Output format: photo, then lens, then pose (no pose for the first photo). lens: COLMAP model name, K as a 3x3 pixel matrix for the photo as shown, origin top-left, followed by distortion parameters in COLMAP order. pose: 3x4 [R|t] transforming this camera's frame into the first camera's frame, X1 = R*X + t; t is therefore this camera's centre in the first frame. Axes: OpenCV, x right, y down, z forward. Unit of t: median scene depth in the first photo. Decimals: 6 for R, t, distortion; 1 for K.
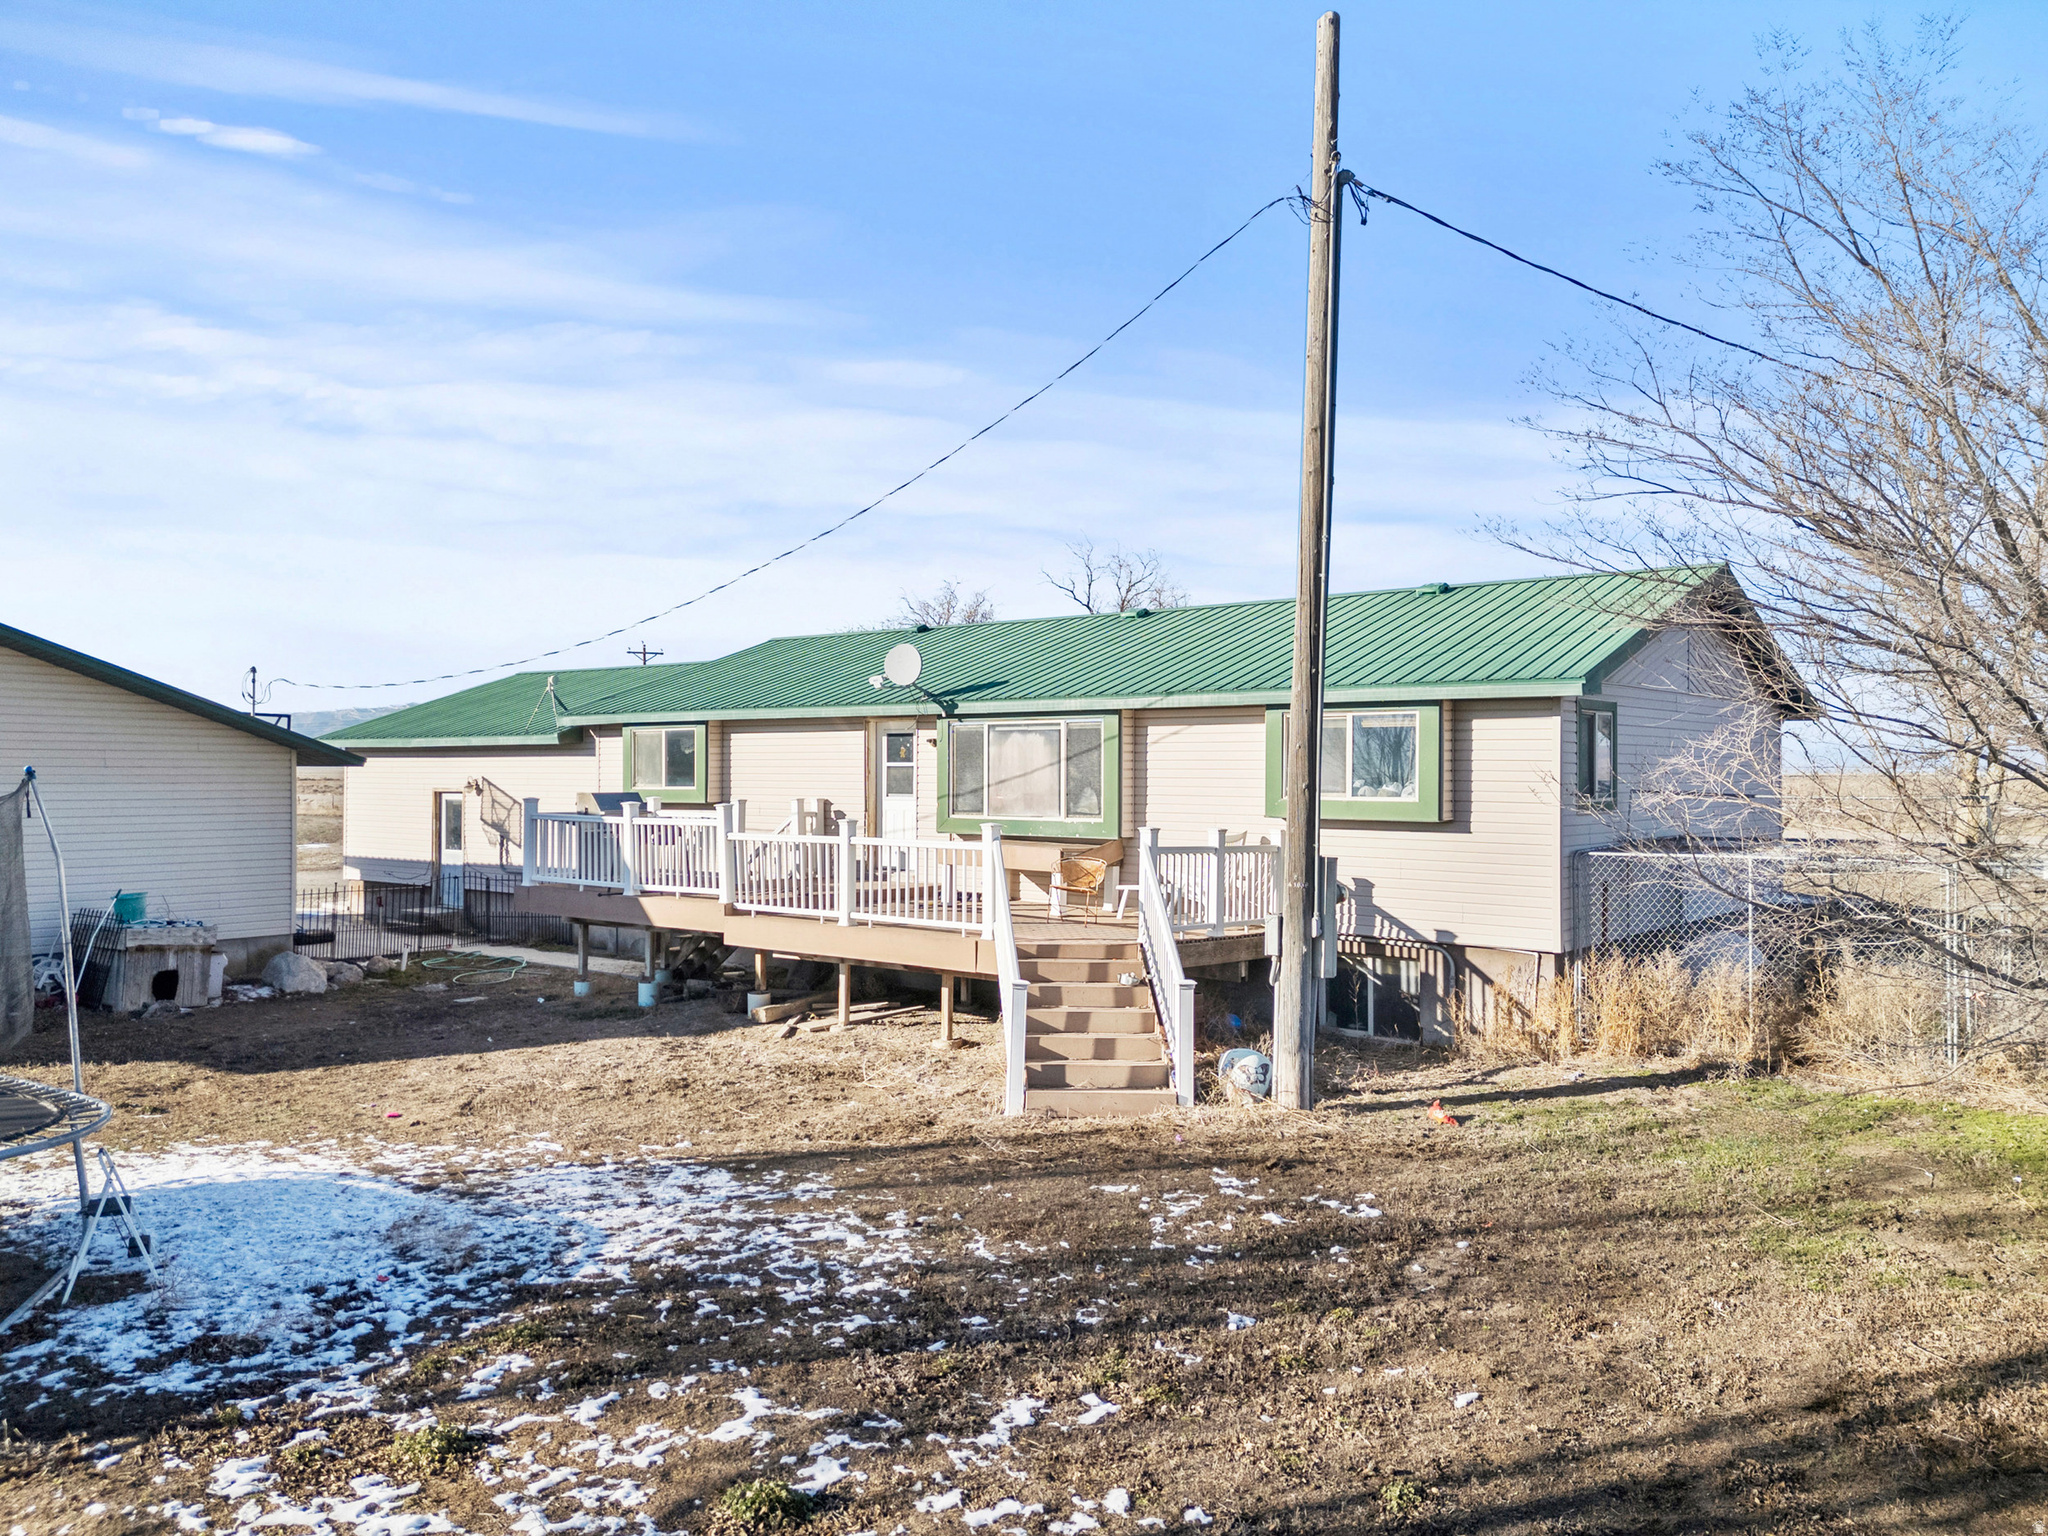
lens RADIAL K [[1475.8, 0, 1024.0], [0, 1475.8, 768.0], [0, 0, 1]] dist [0.066372, -0.055640]
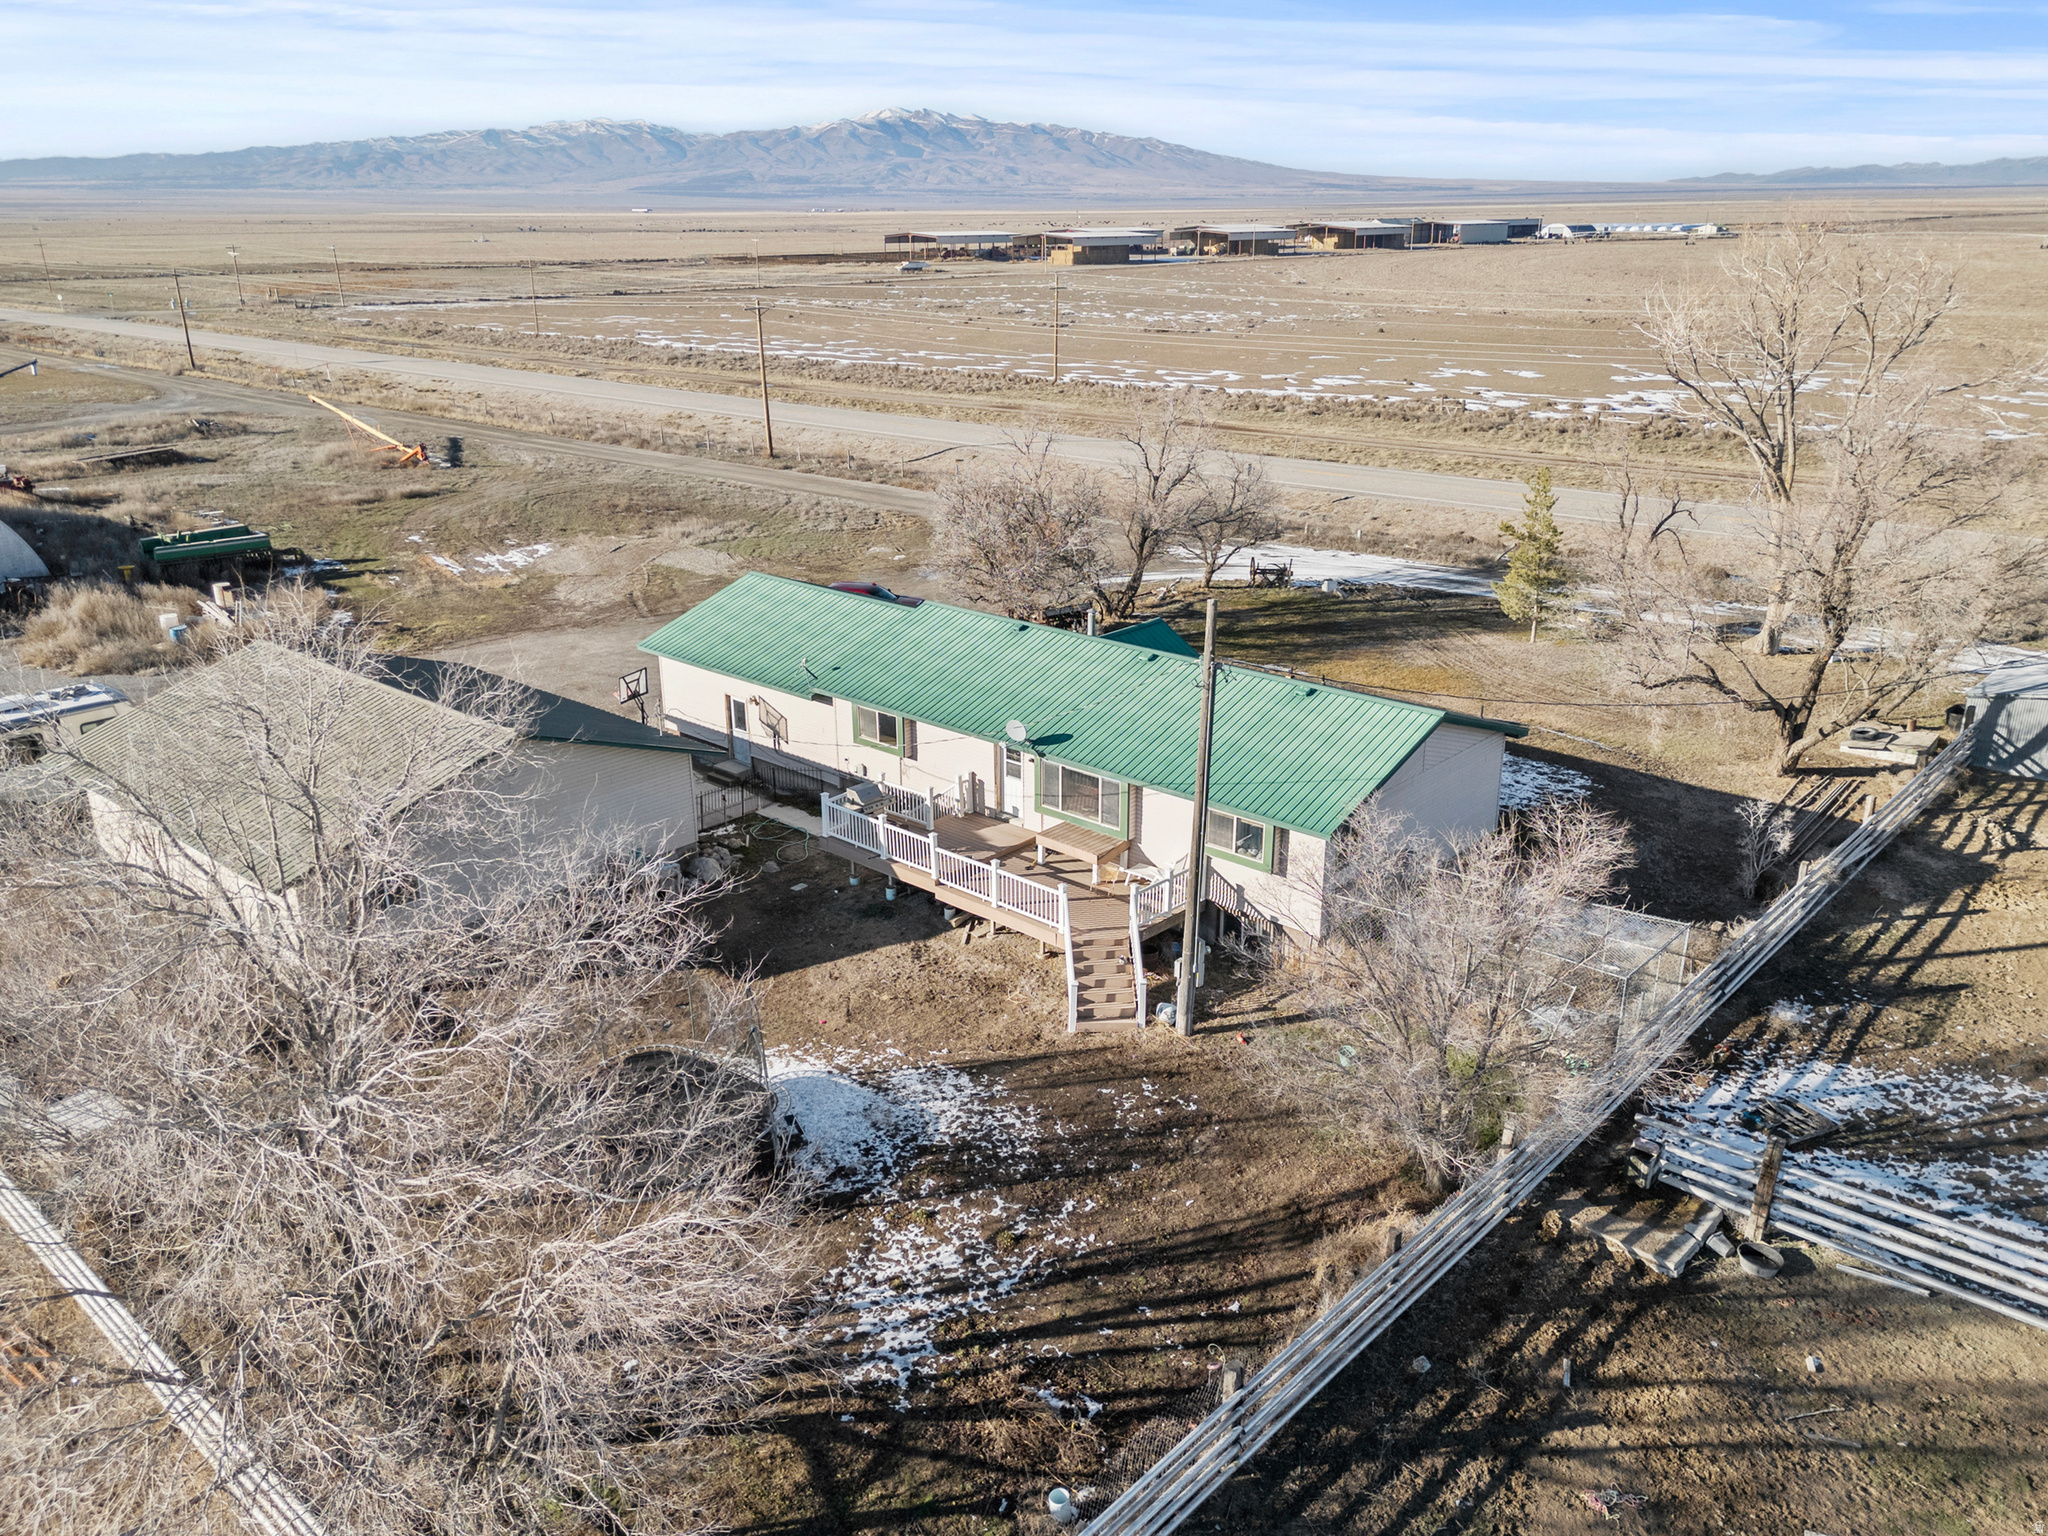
lens RADIAL K [[1475.8, 0, 1024.0], [0, 1475.8, 768.0], [0, 0, 1]] dist [0.066372, -0.055640]
pose [[0.998592, 0.003293, -0.052941, 0.054803], [0.016250, 0.931083, 0.364445, -1.401931], [0.050492, -0.364792, 0.929719, -1.492145]]
